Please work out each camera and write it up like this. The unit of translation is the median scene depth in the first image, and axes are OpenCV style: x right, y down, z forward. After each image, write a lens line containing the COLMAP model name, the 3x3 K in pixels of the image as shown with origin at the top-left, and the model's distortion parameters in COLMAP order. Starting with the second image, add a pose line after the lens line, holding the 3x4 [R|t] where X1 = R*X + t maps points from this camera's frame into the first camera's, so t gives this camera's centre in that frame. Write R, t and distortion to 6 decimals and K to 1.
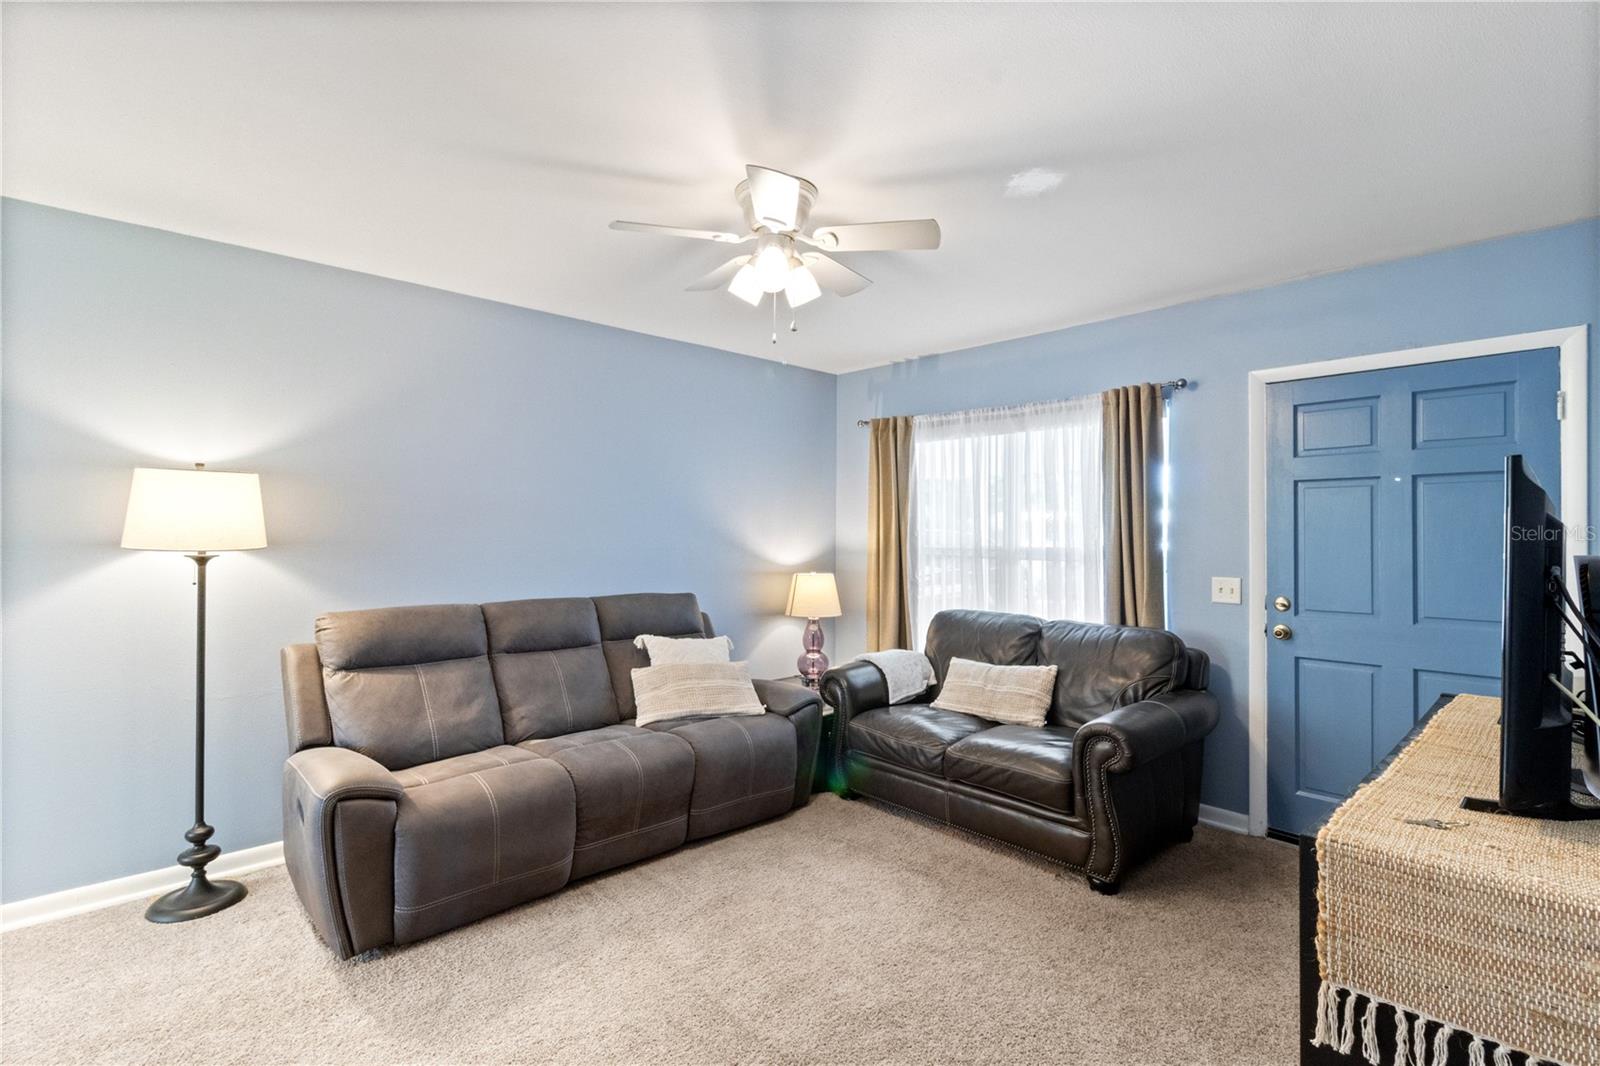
lens RADIAL K [[745.7, 0, 801.8], [0, 745.7, 530.8], [0, 0, 1]] dist [0.001408, -0.000056]
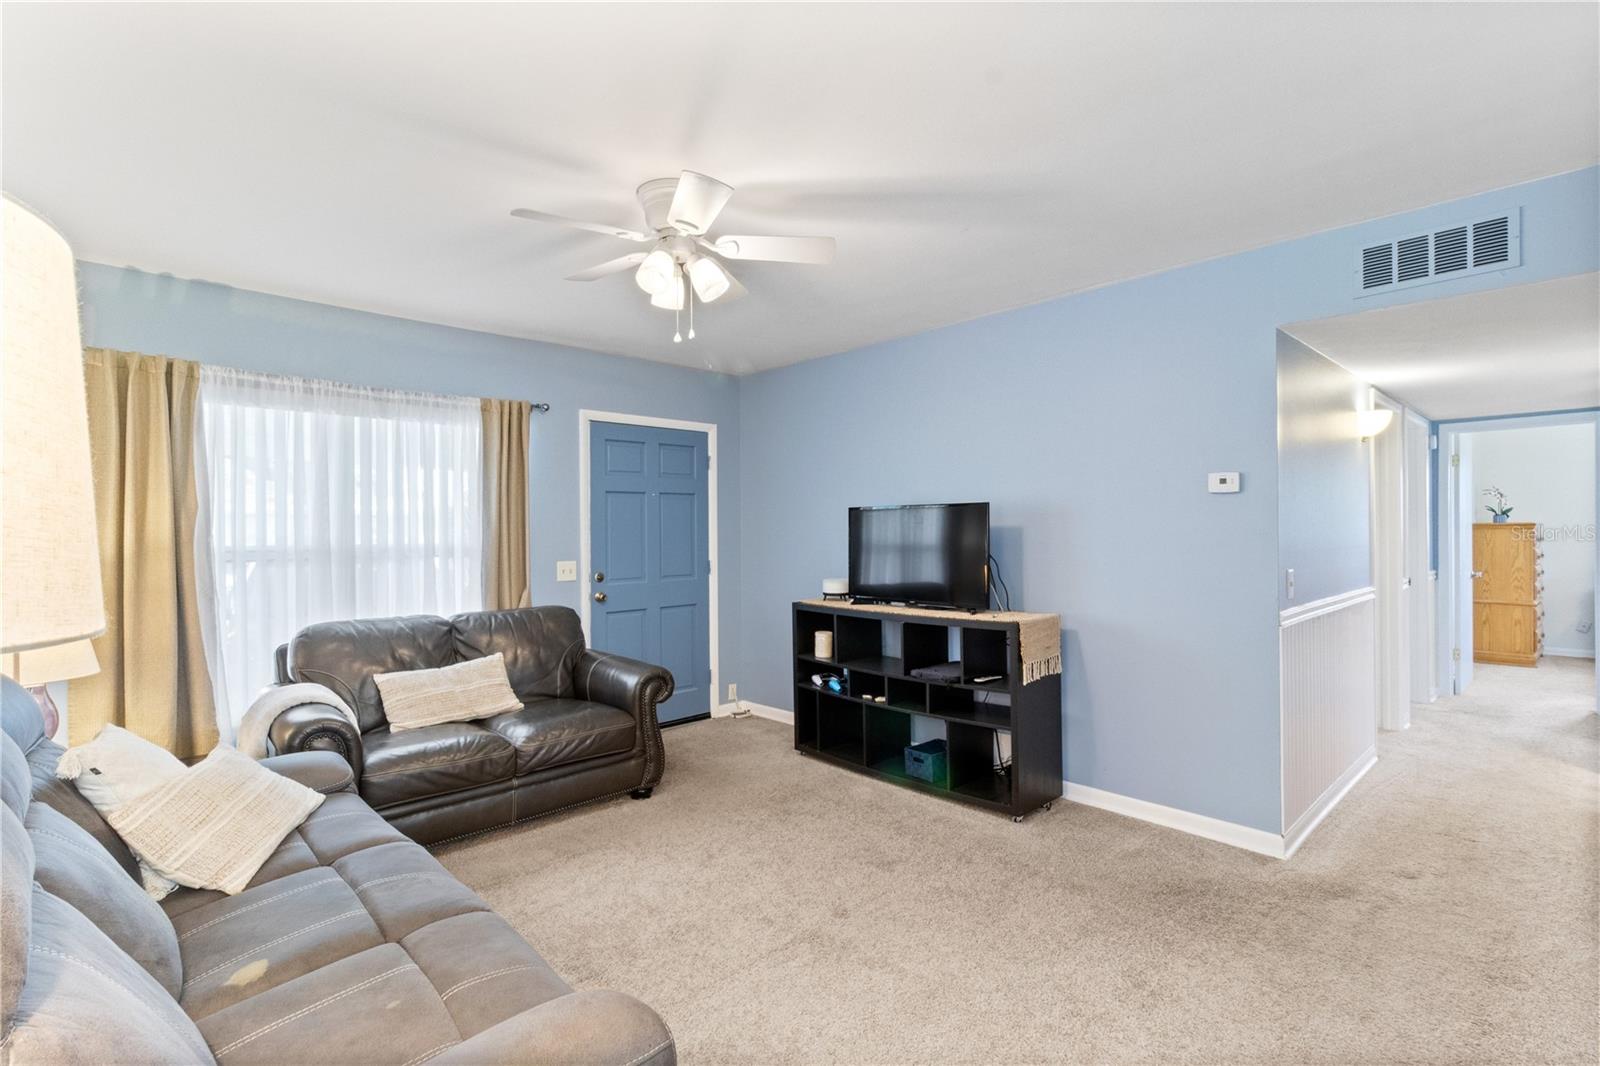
lens RADIAL K [[745.7, 0, 801.8], [0, 745.7, 530.8], [0, 0, 1]] dist [0.001408, -0.000056]
pose [[-0.007196, -0.006017, 0.999956, -0.723869], [0.005273, 0.999968, 0.006055, 0.002492], [-0.999960, 0.005316, -0.007164, 0.572963]]
